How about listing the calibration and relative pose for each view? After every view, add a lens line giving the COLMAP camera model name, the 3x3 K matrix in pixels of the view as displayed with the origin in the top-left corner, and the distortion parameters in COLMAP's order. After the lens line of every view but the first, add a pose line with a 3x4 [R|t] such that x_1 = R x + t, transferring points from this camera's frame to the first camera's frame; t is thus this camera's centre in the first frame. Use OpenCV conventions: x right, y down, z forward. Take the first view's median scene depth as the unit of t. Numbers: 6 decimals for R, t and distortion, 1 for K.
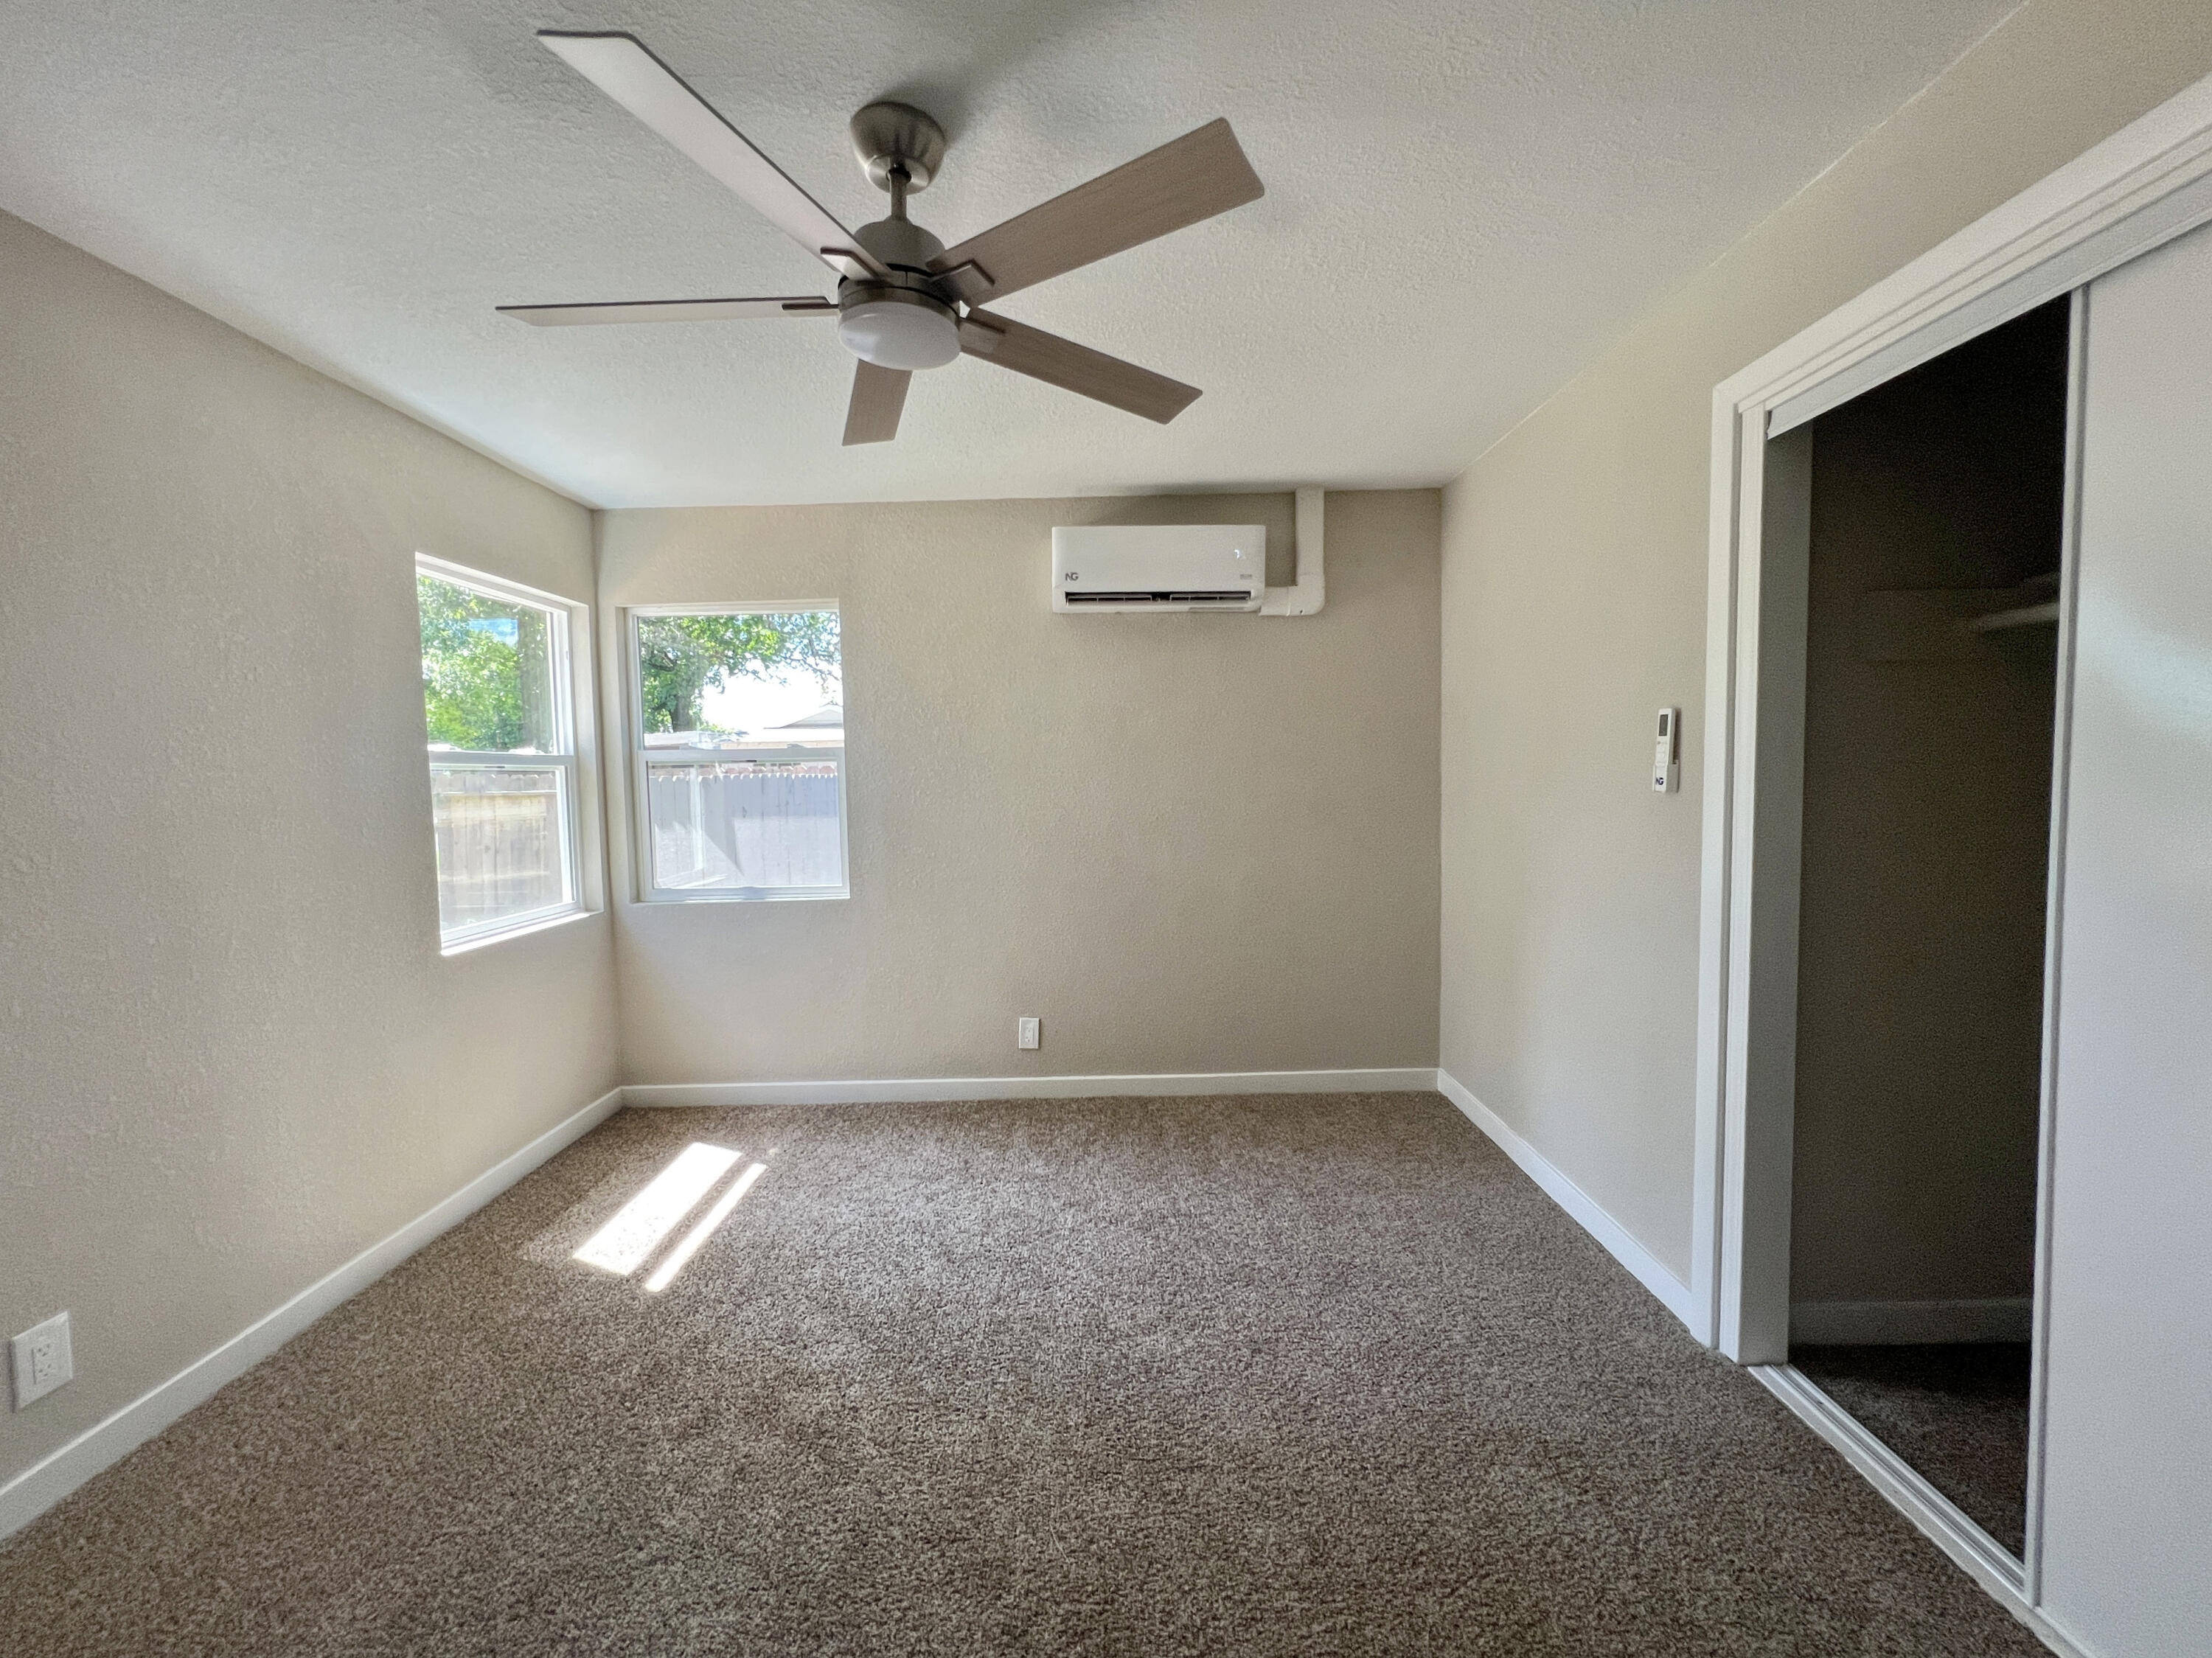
lens RADIAL K [[921.3, 0, 1106.0], [0, 921.3, 829.0], [0, 0, 1]] dist [-0.000880, -0.000114]
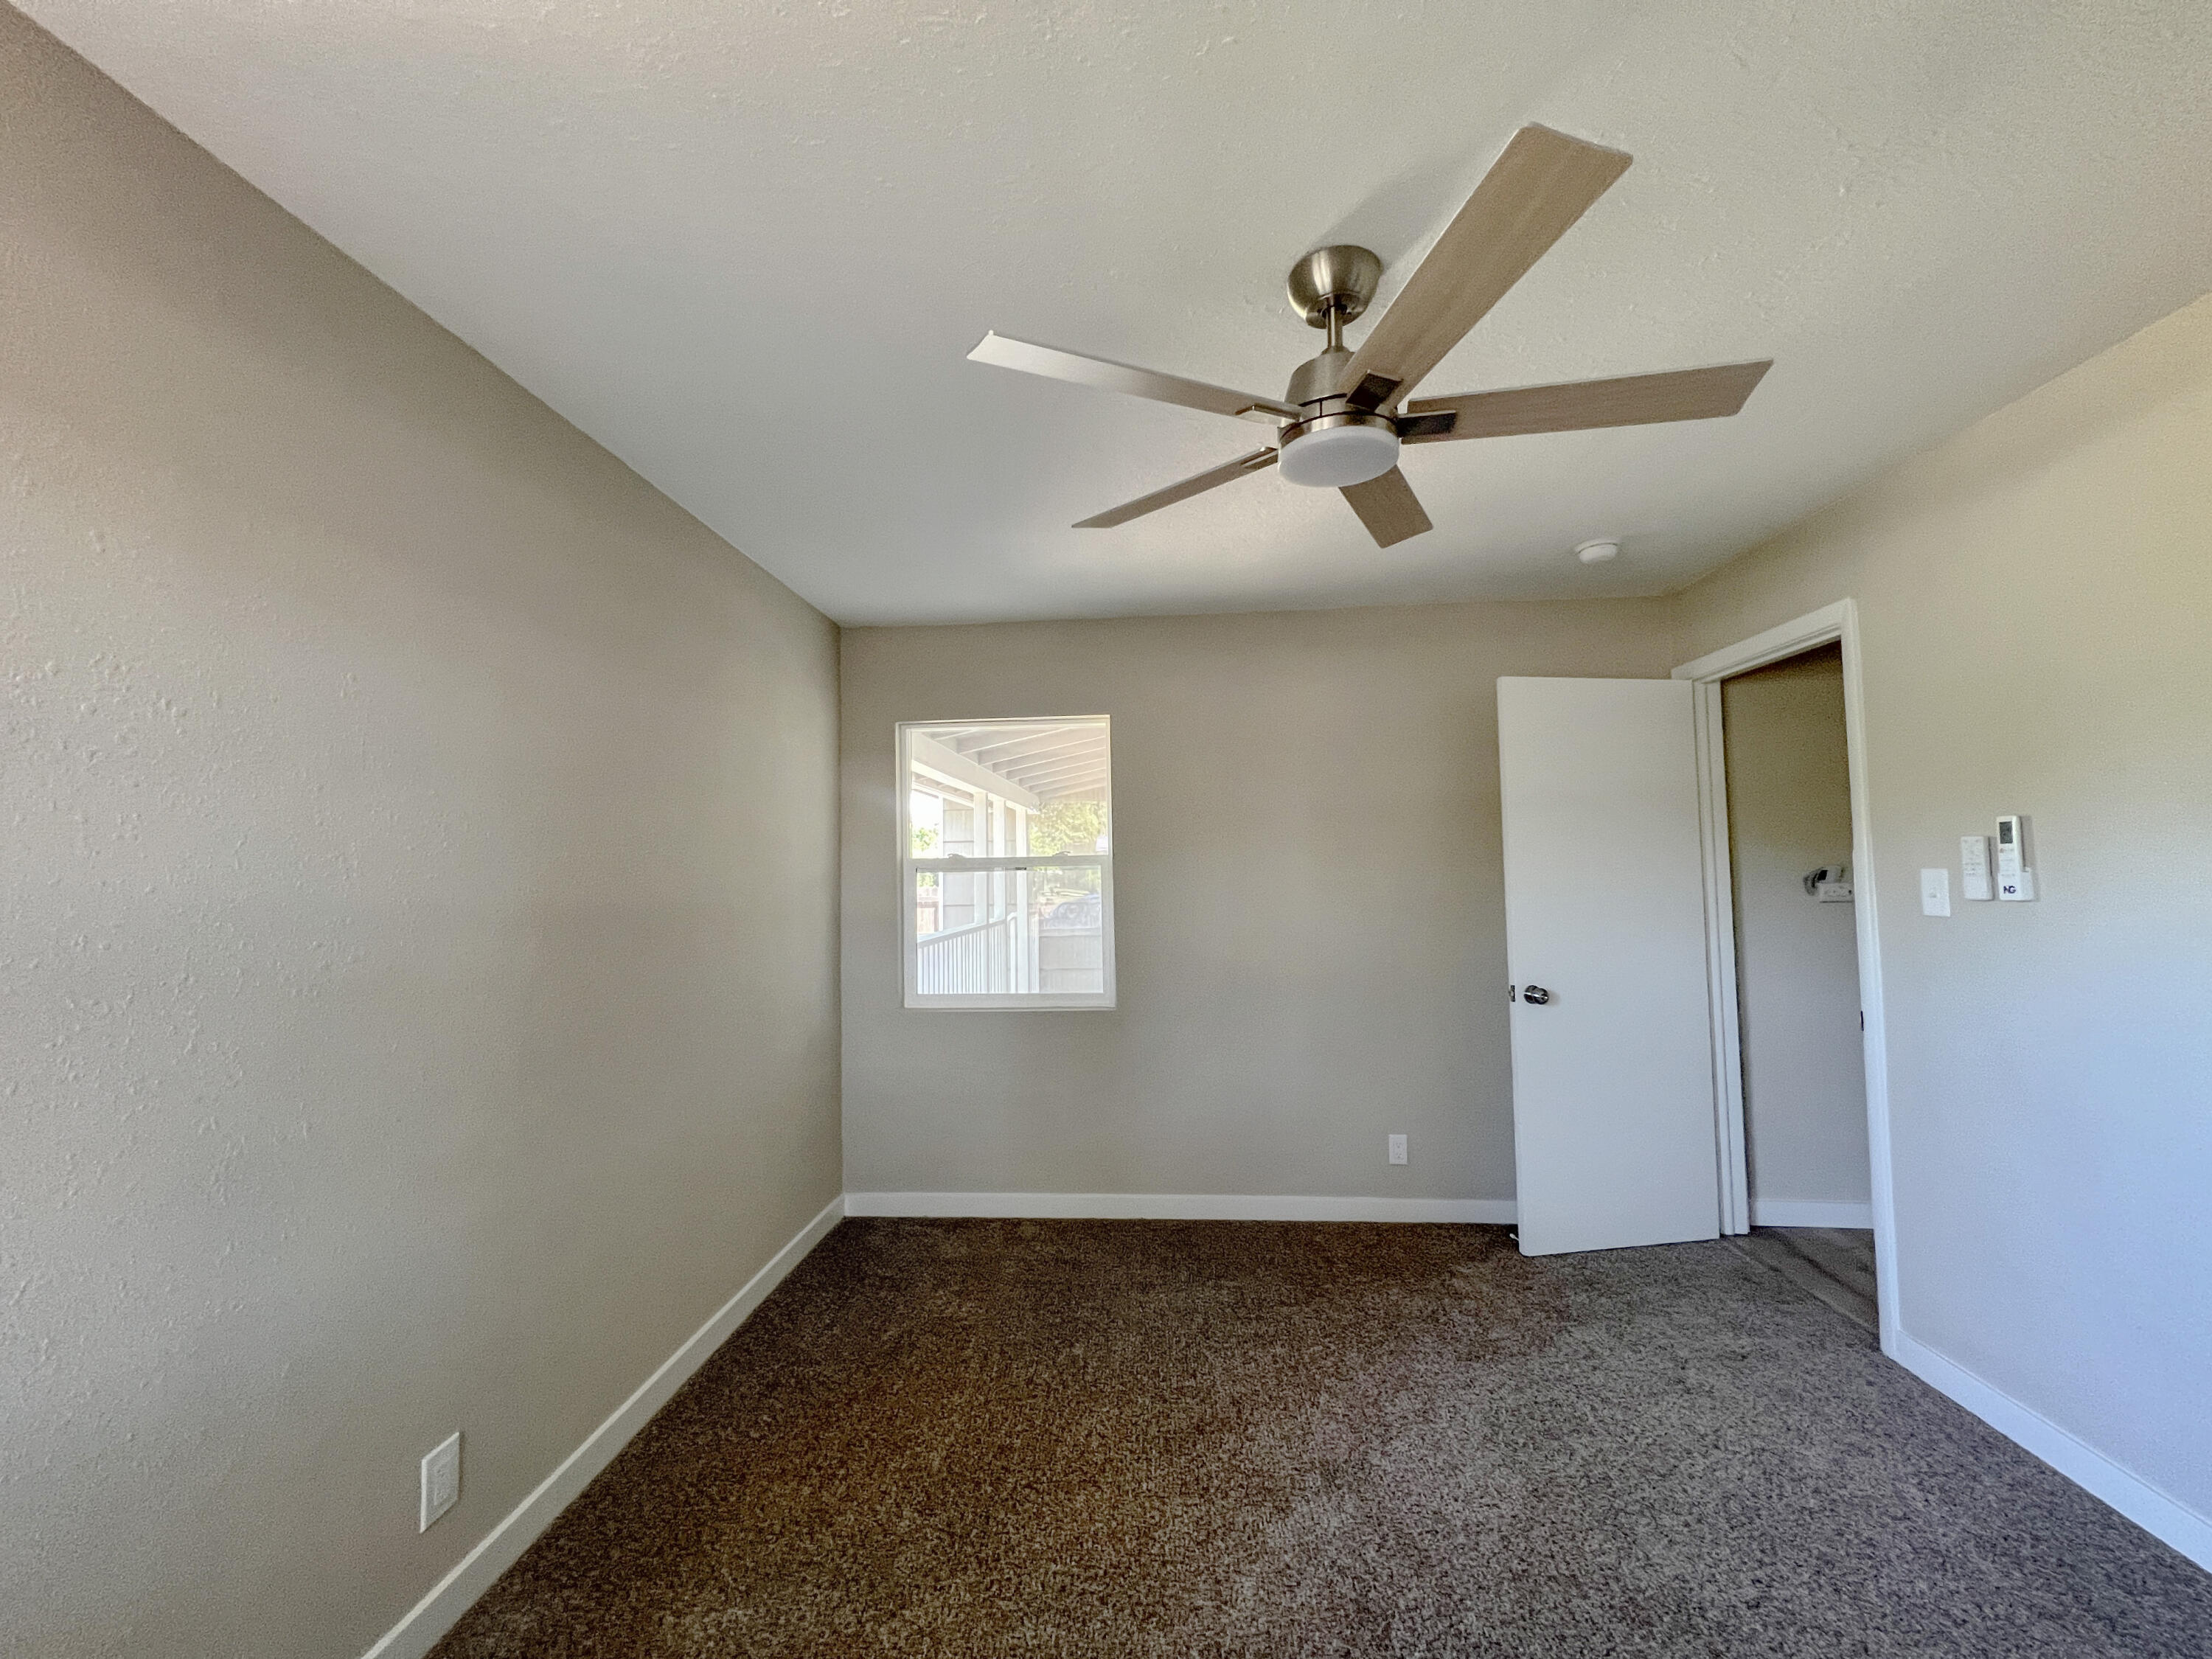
lens RADIAL K [[921.4, 0, 1106.0], [0, 921.4, 829.5], [0, 0, 1]] dist [-0.000880, -0.000114]
pose [[0.998992, 0.007150, -0.044311, -0.295787], [-0.012748, 0.991774, -0.127368, 0.019229], [0.043036, 0.127805, 0.990865, 0.006990]]
